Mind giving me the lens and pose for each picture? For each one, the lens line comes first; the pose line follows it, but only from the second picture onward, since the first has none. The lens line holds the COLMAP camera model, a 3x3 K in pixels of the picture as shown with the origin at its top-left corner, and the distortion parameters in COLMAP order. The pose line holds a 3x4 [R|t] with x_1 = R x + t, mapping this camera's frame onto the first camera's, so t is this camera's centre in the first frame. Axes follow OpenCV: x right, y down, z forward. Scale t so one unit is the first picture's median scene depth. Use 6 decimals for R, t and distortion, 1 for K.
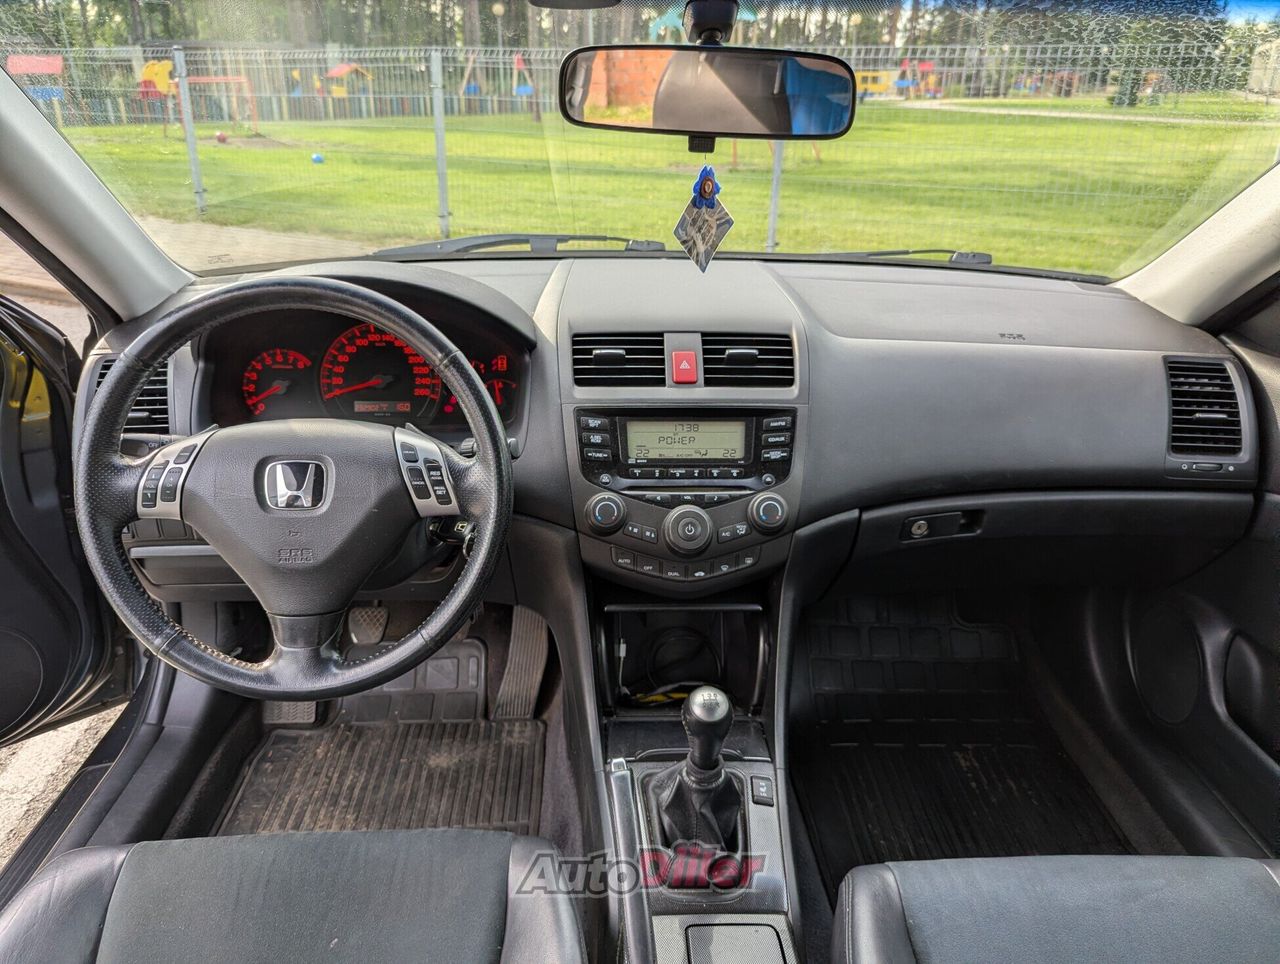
lens RADIAL K [[893.7, 0, 637.2], [0, 893.7, 486.9], [0, 0, 1]] dist [0.003055, 0.003251]
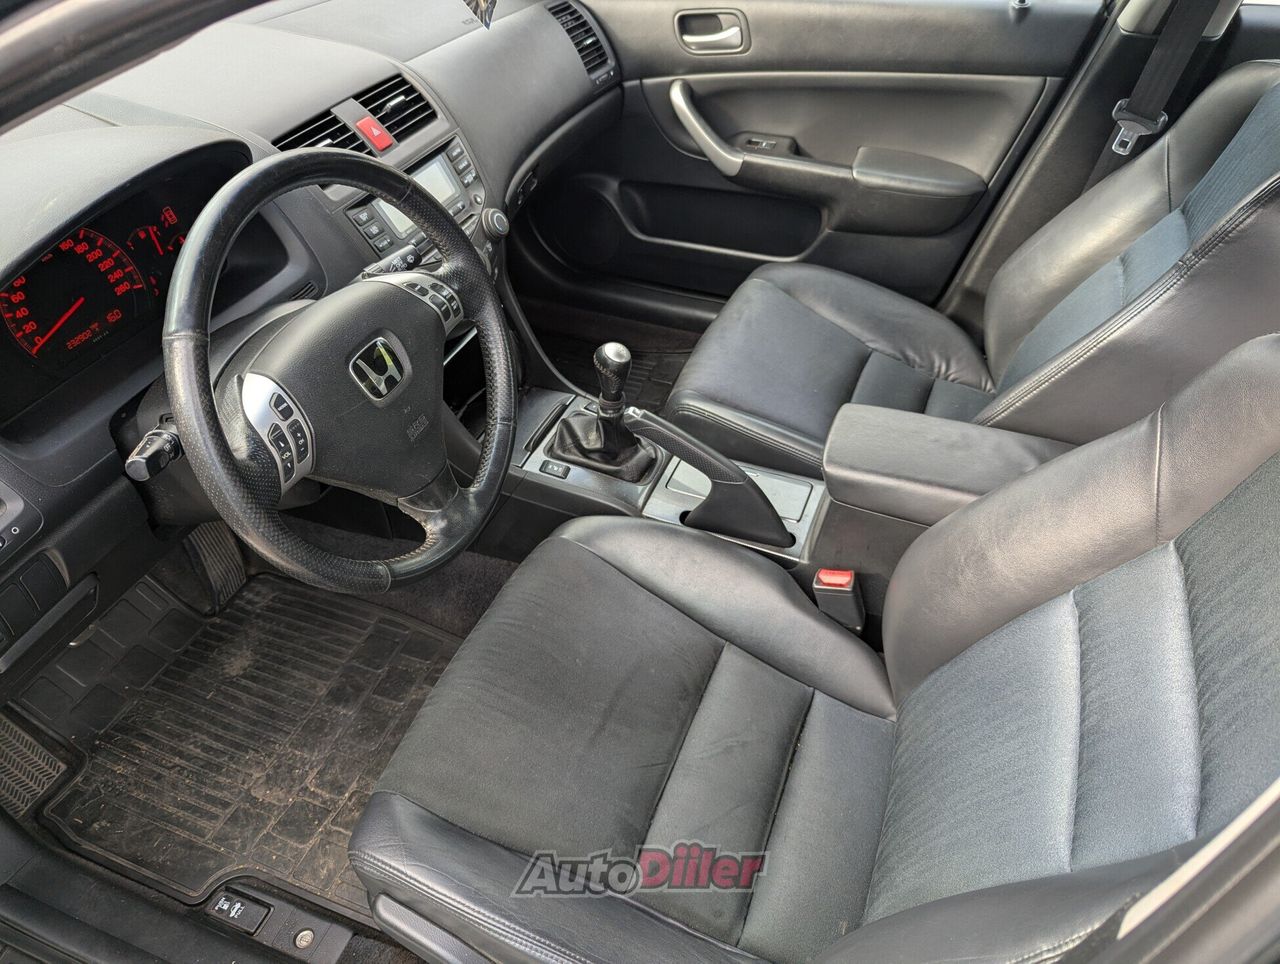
lens RADIAL K [[893.7, 0, 640.3], [0, 893.7, 479.0], [0, 0, 1]] dist [0.003055, 0.003251]
pose [[0.411569, -0.616891, 0.670863, -0.715001], [0.363024, 0.786146, 0.500187, -0.210832], [-0.835957, 0.037678, 0.547500, 0.162700]]
